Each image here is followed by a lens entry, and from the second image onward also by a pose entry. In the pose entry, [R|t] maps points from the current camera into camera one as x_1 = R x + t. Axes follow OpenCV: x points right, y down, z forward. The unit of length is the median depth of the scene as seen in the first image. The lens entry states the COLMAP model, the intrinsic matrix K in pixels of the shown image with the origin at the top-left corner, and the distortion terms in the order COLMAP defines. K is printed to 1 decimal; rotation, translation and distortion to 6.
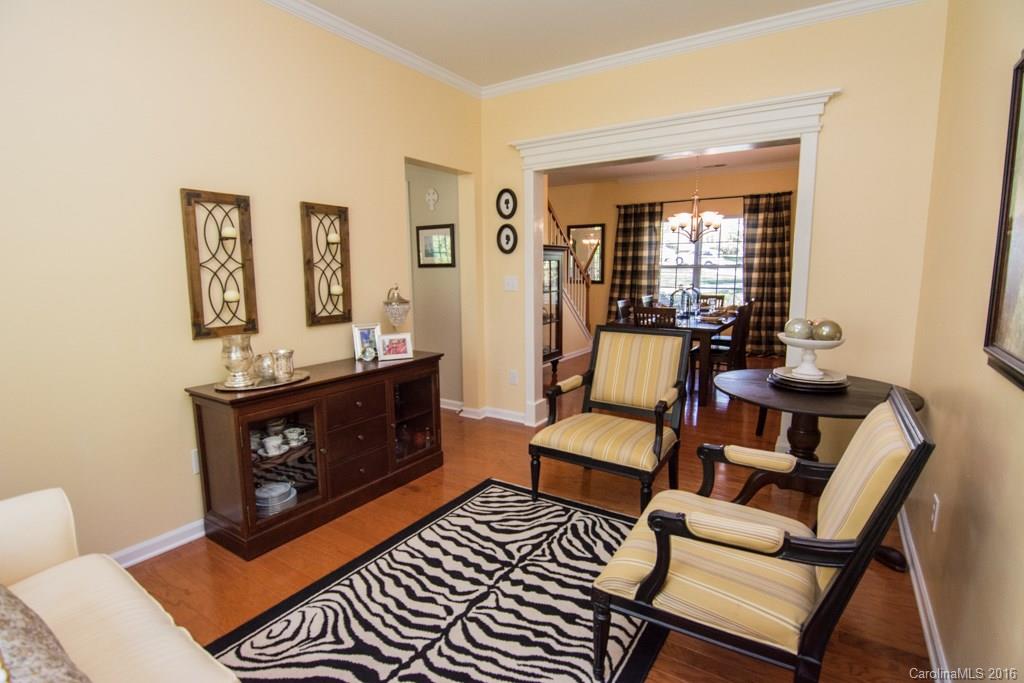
lens RADIAL K [[494.0, 0, 513.4], [0, 494.0, 337.8], [0, 0, 1]] dist [-0.013630, -0.001445]
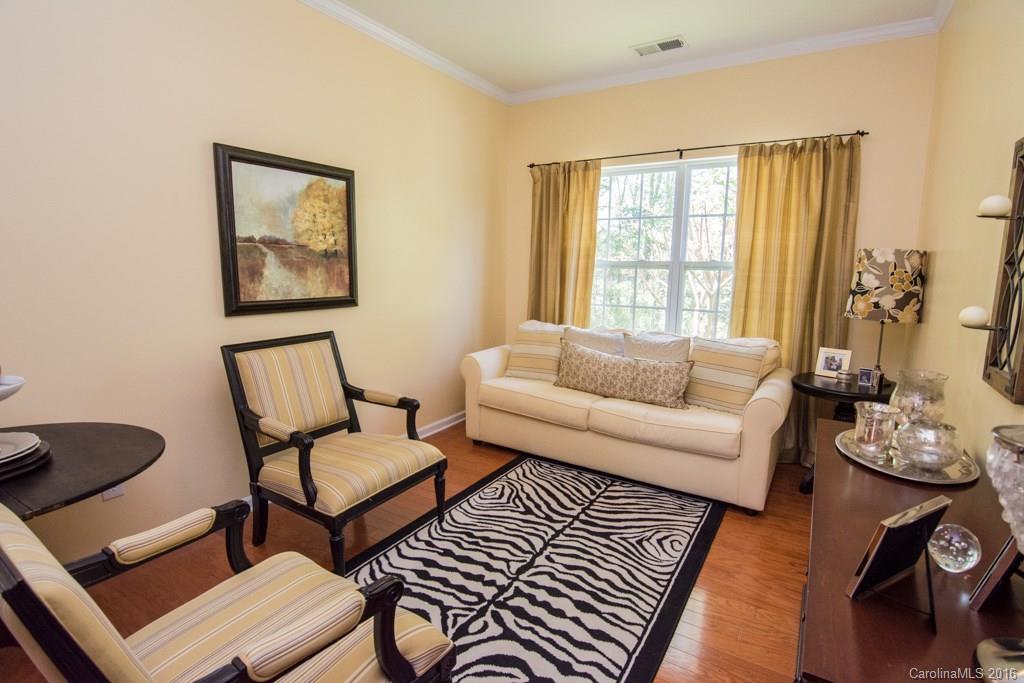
lens RADIAL K [[494.0, 0, 509.8], [0, 494.0, 335.9], [0, 0, 1]] dist [-0.013630, -0.001445]
pose [[-0.999819, -0.000605, -0.018991, -0.014073], [-0.005989, 0.958579, 0.284762, -0.263921], [0.018032, 0.284825, -0.958410, 1.834153]]
